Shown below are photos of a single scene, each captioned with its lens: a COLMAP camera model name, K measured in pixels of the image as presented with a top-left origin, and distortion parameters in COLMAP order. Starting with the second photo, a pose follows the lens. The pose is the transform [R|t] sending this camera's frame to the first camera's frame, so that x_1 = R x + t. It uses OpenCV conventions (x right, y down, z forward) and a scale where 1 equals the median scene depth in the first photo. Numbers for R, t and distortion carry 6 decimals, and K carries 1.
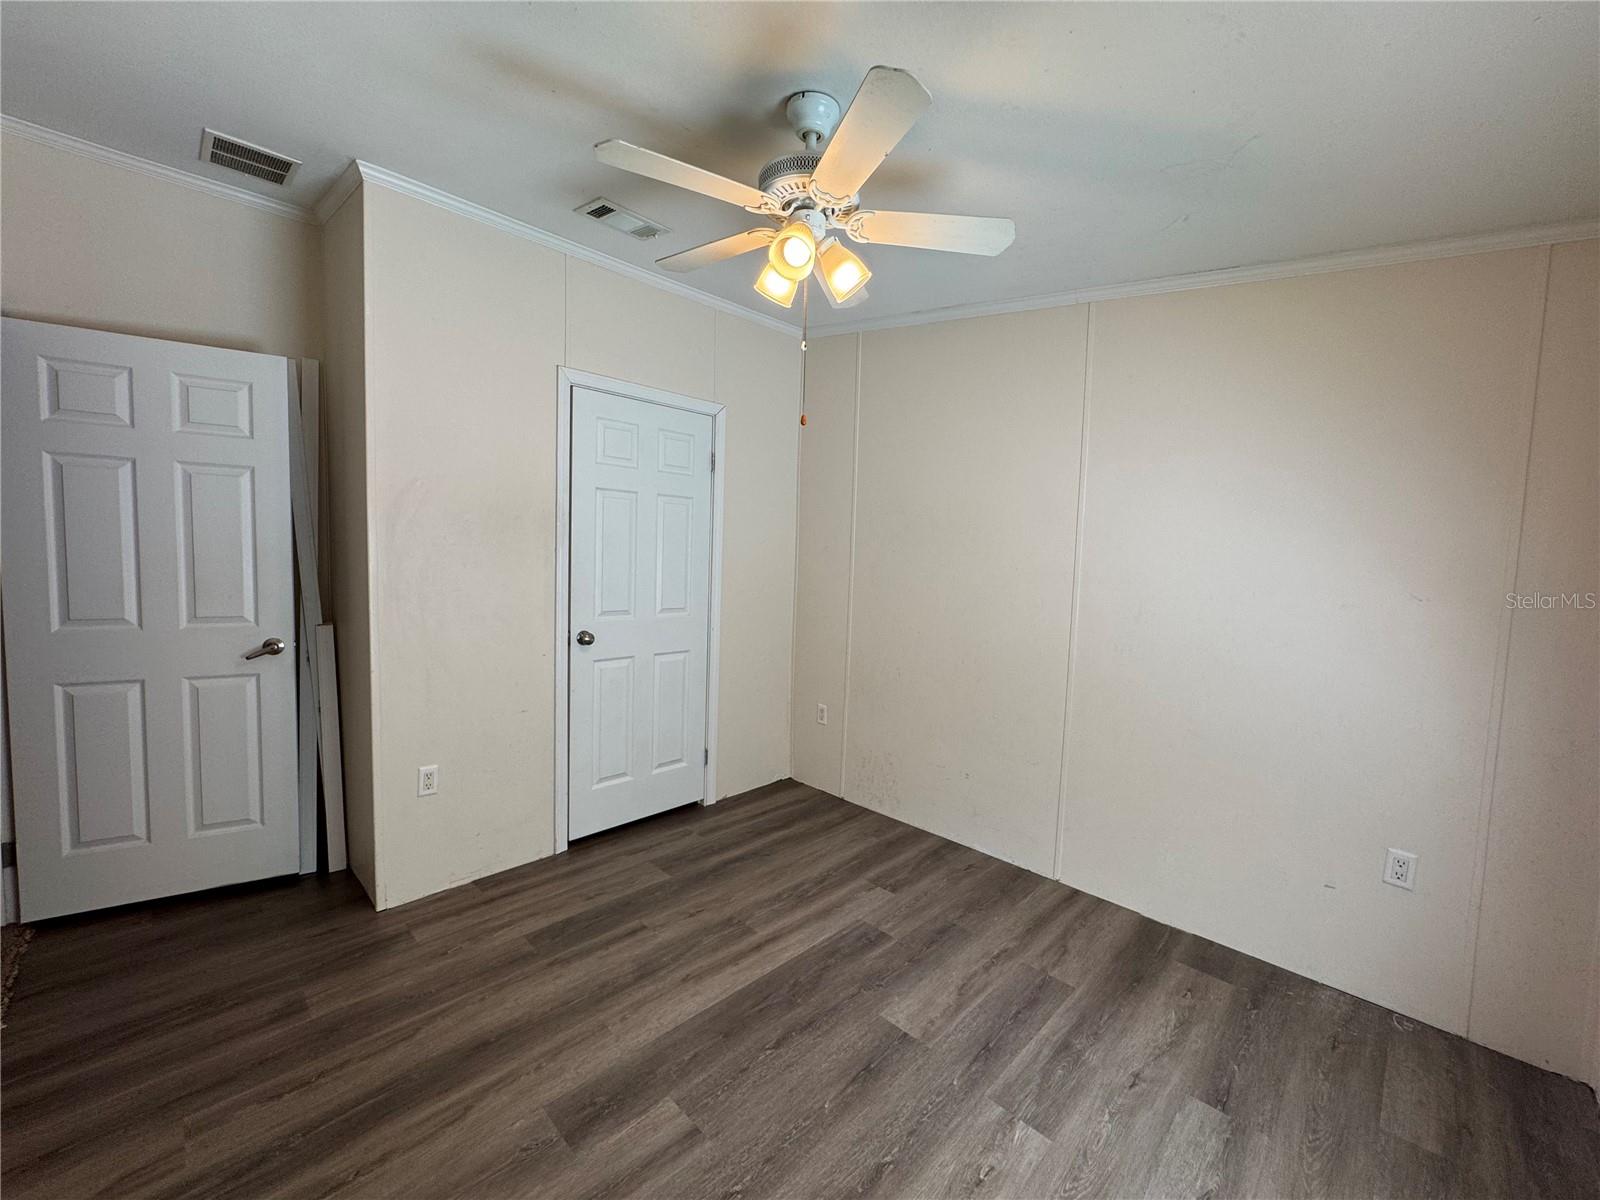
lens RADIAL K [[639.2, 0, 801.4], [0, 639.2, 596.8], [0, 0, 1]] dist [-0.001169, -0.000289]
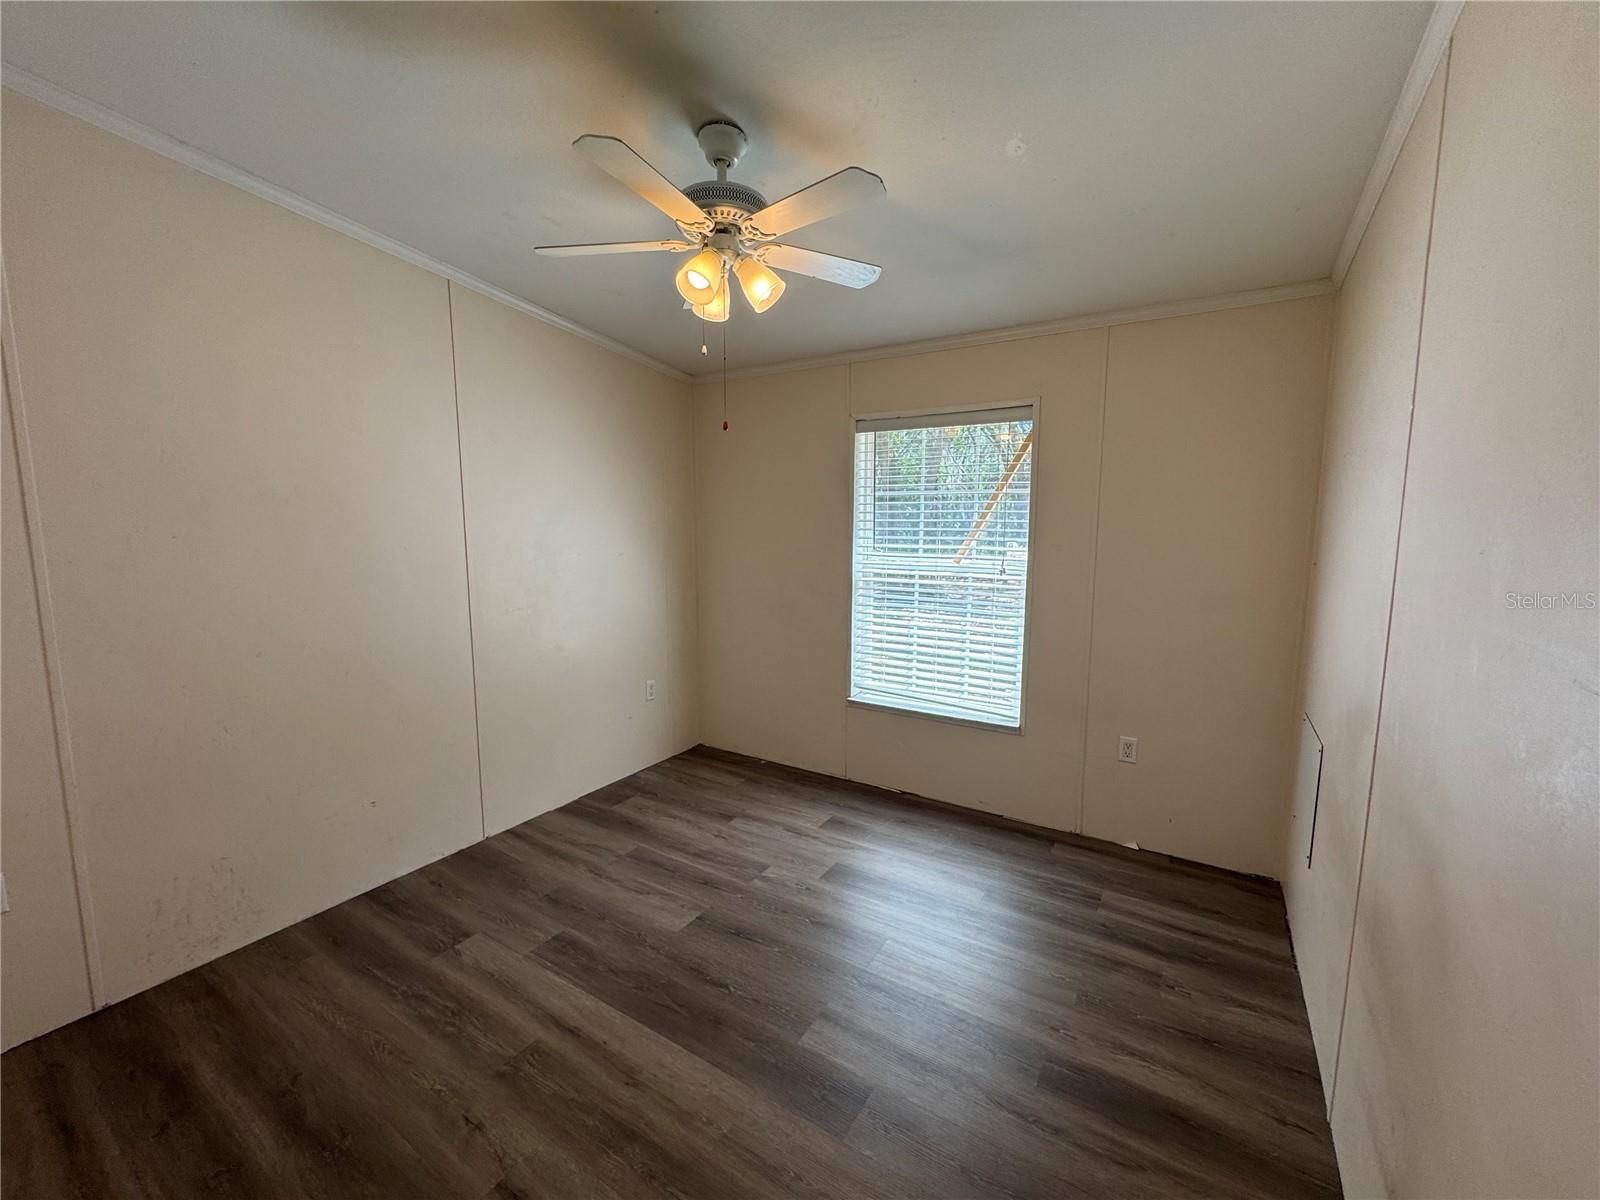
lens RADIAL K [[639.2, 0, 801.4], [0, 639.2, 596.8], [0, 0, 1]] dist [-0.001169, -0.000289]
pose [[-0.214774, -0.150442, 0.965007, -0.862973], [0.060672, 0.984102, 0.166922, -0.122185], [-0.974777, 0.094399, -0.202232, 0.849960]]
